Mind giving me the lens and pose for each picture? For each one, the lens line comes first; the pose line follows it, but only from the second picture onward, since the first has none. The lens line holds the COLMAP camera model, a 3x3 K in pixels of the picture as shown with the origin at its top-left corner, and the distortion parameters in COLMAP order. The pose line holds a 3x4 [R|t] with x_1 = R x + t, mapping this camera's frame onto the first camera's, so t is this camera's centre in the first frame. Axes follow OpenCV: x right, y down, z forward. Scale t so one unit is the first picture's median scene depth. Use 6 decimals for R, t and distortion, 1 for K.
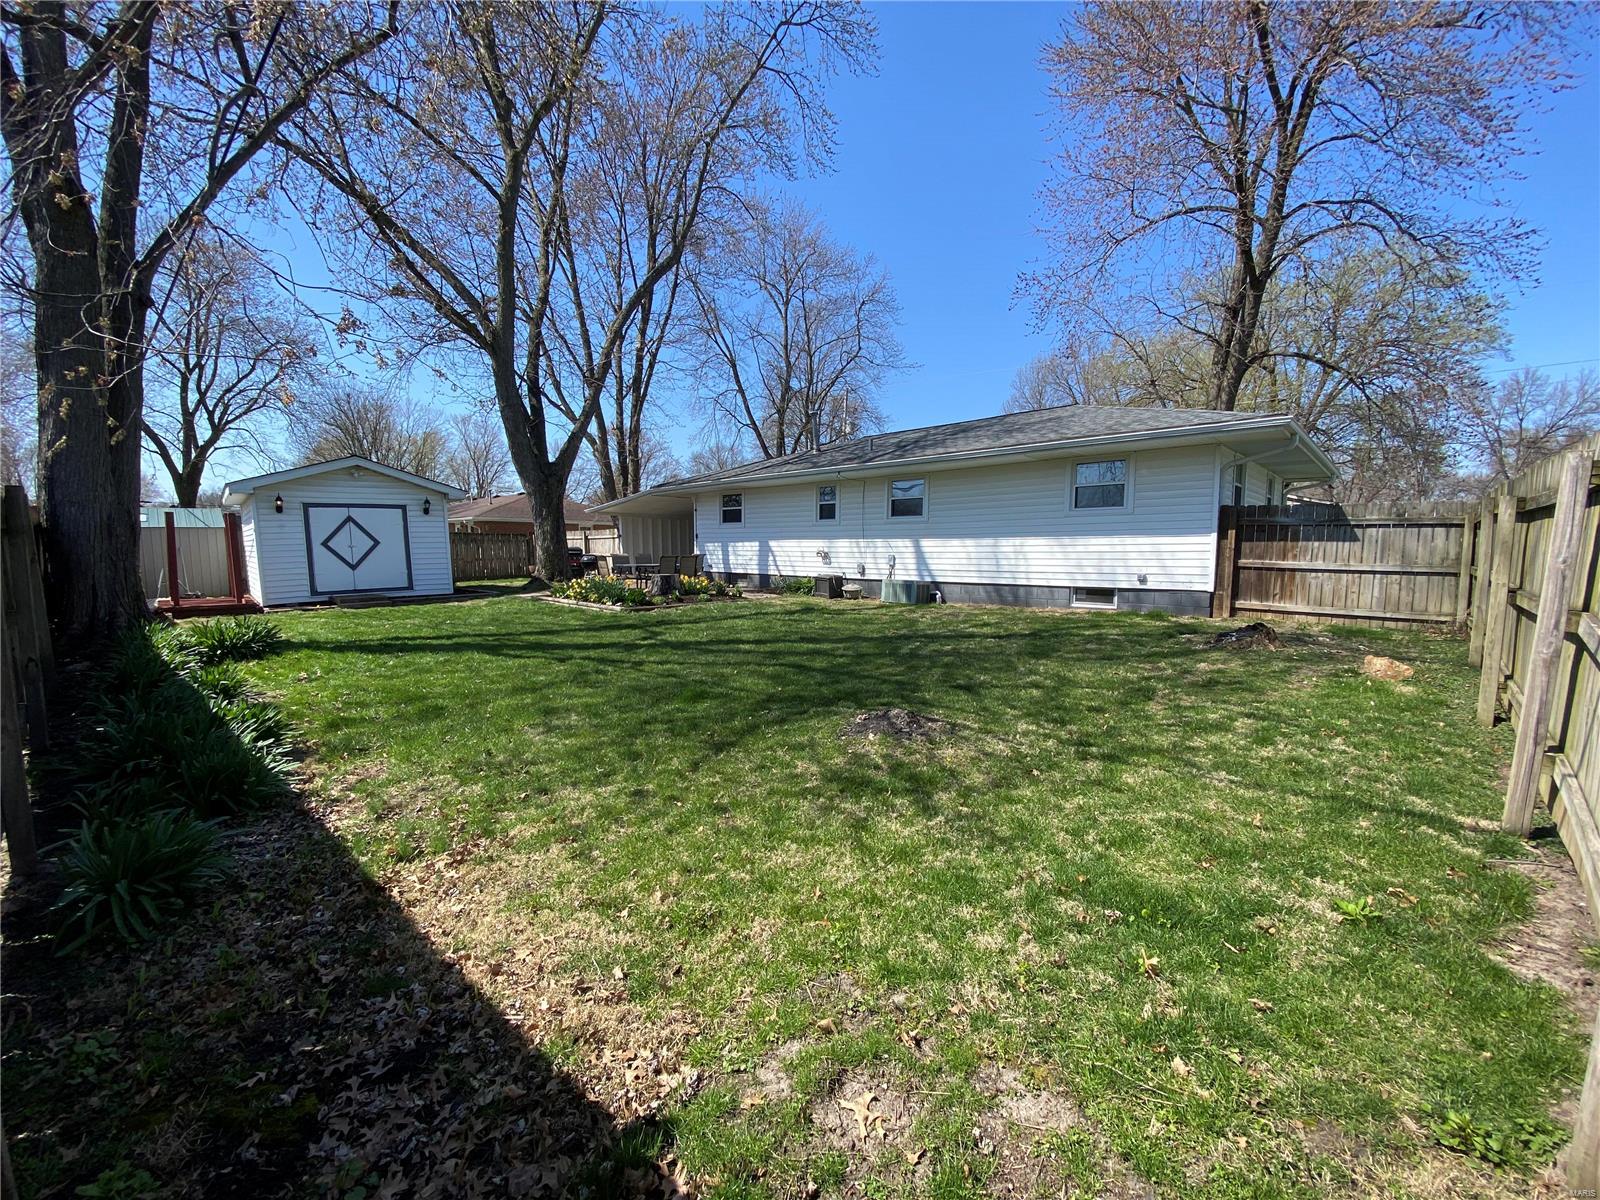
lens RADIAL K [[645.2, 0, 801.0], [0, 645.2, 613.5], [0, 0, 1]] dist [0.011812, -0.017491]
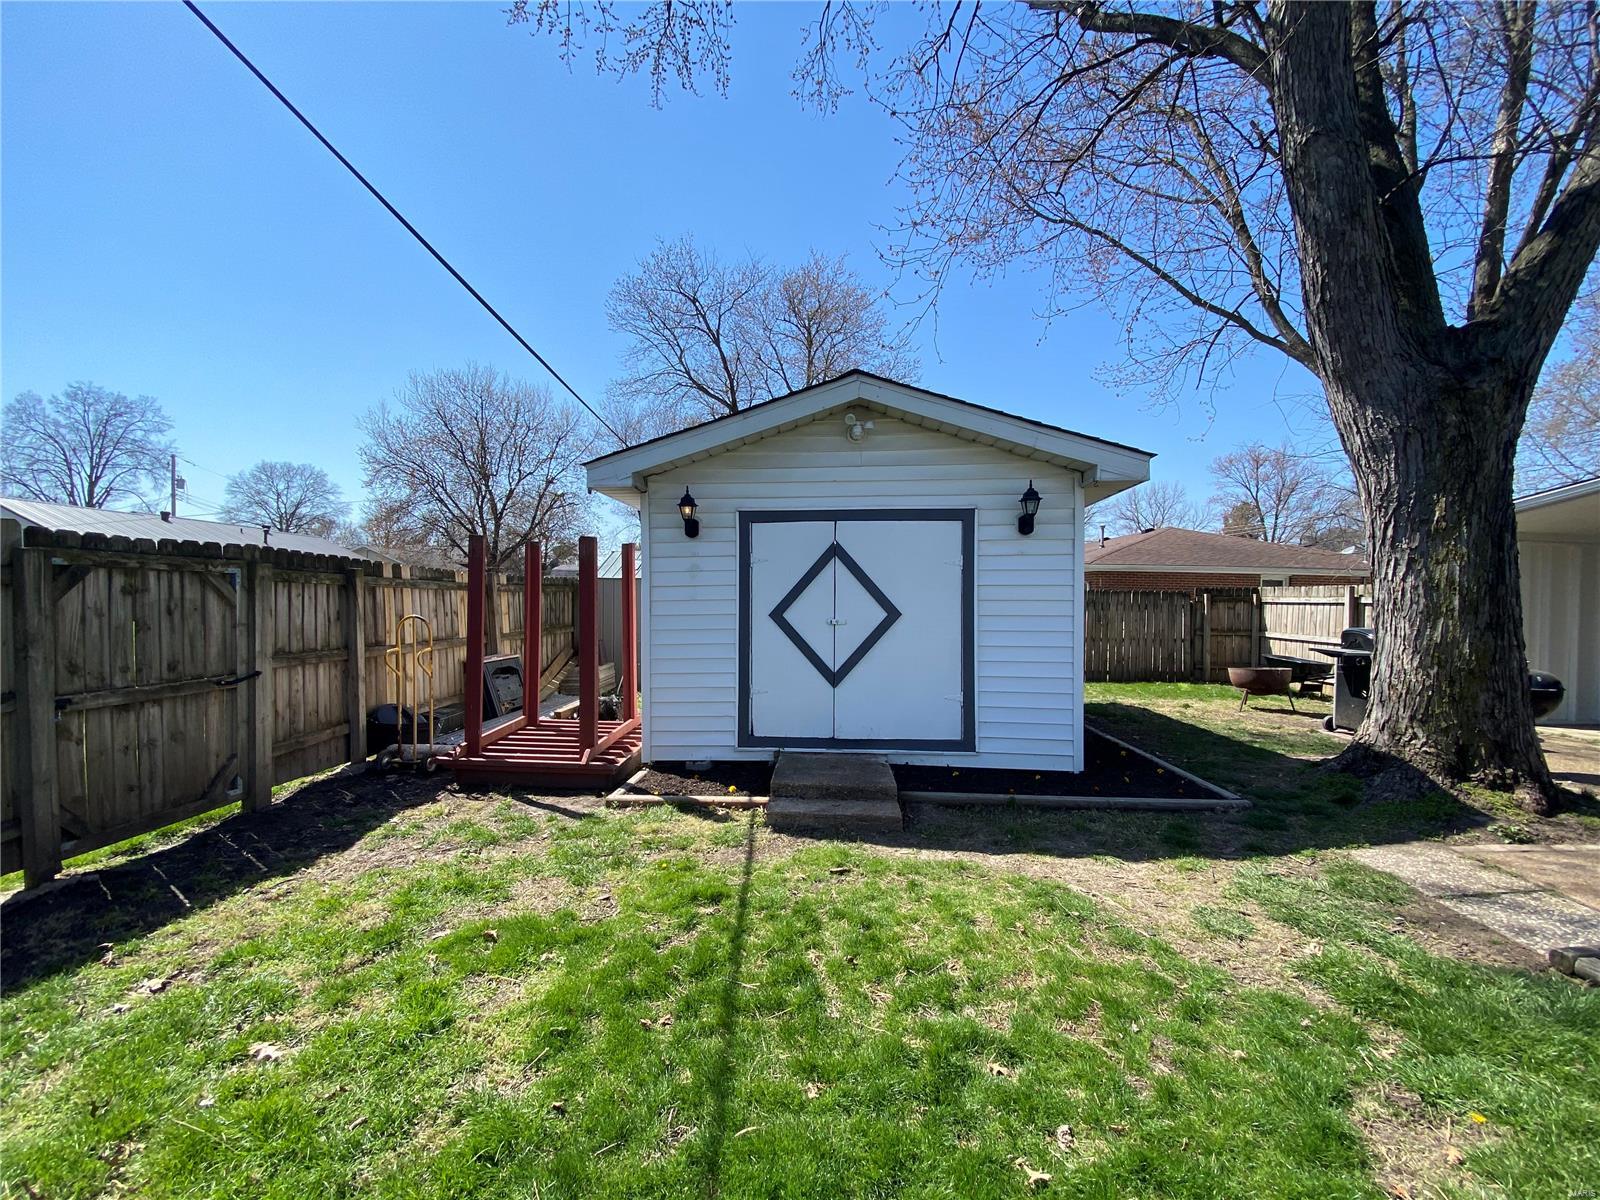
lens RADIAL K [[645.2, 0, 799.5], [0, 645.2, 607.3], [0, 0, 1]] dist [0.011812, -0.017491]
pose [[0.669313, 0.022545, -0.742639, -0.446980], [-0.095071, 0.993922, -0.055511, -0.093460], [0.736873, 0.107758, 0.667388, 0.760606]]
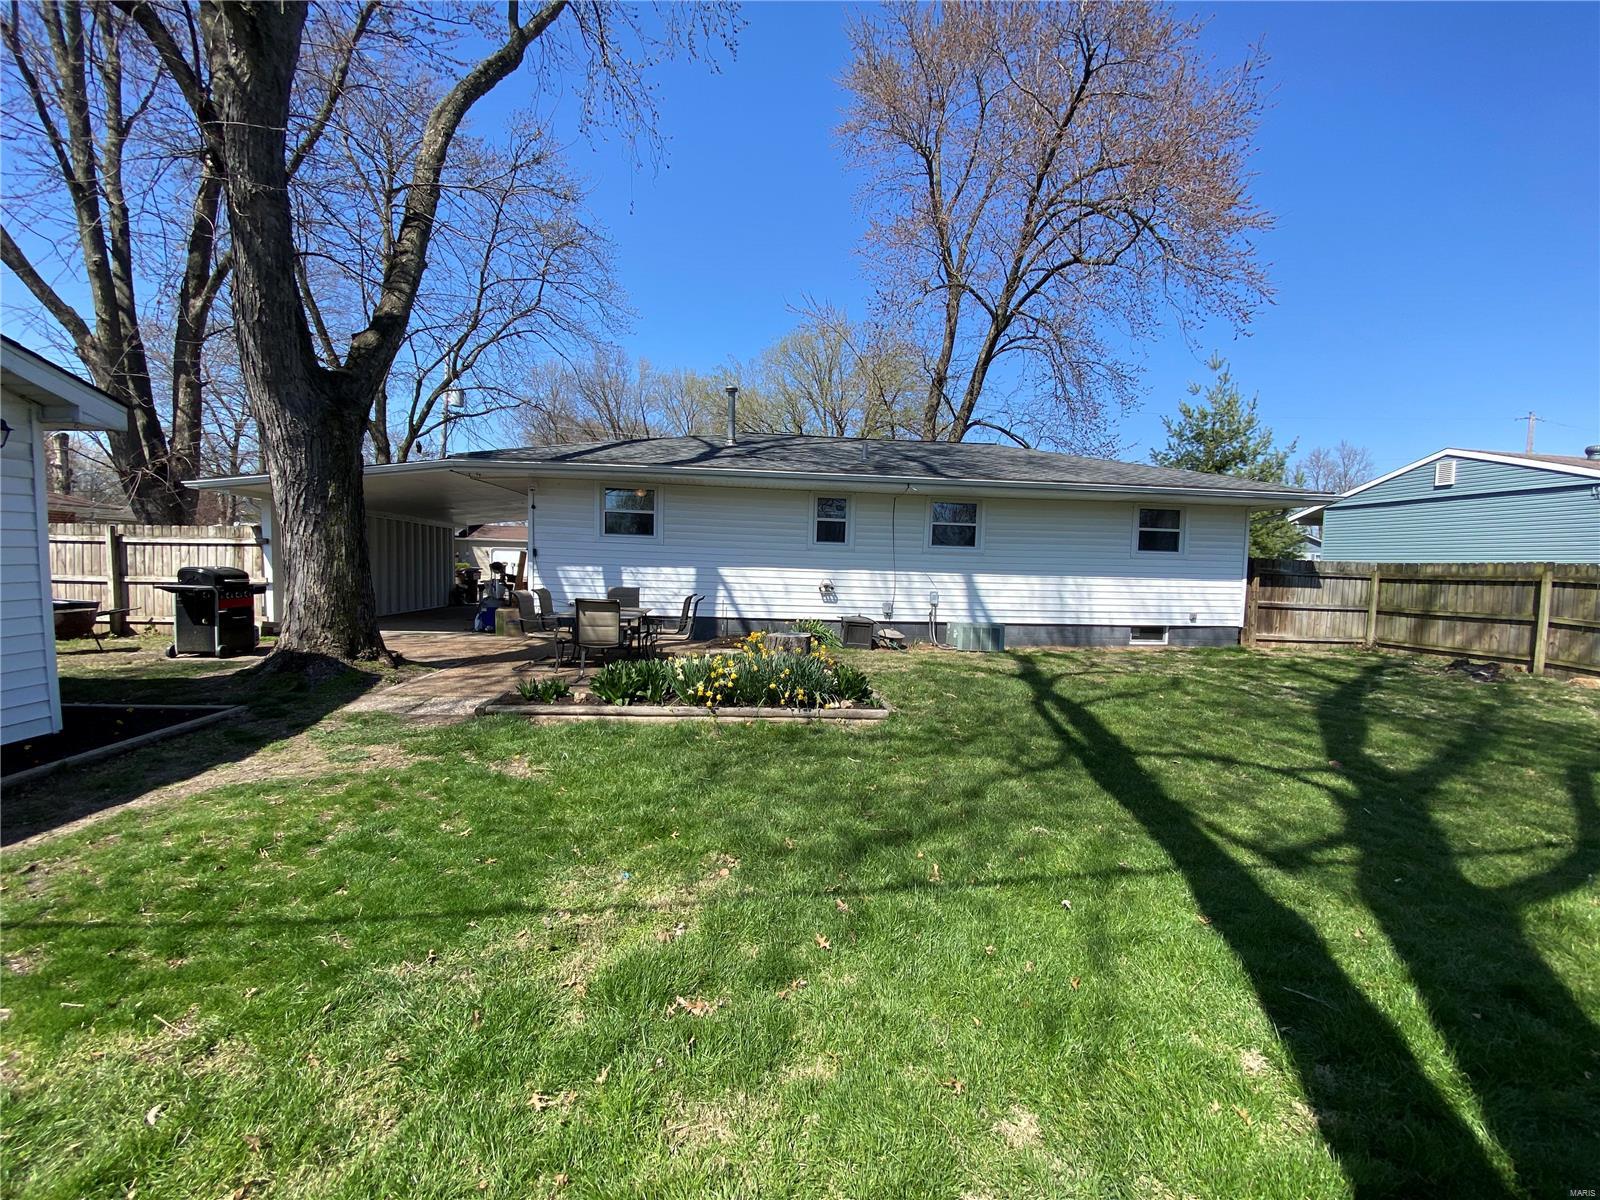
lens RADIAL K [[645.2, 0, 801.8], [0, 645.2, 603.2], [0, 0, 1]] dist [0.011812, -0.017491]
pose [[0.655854, -0.028045, 0.754367, -0.606227], [0.048598, 0.998805, -0.005119, -0.083052], [-0.753322, 0.040018, 0.656433, 0.610613]]
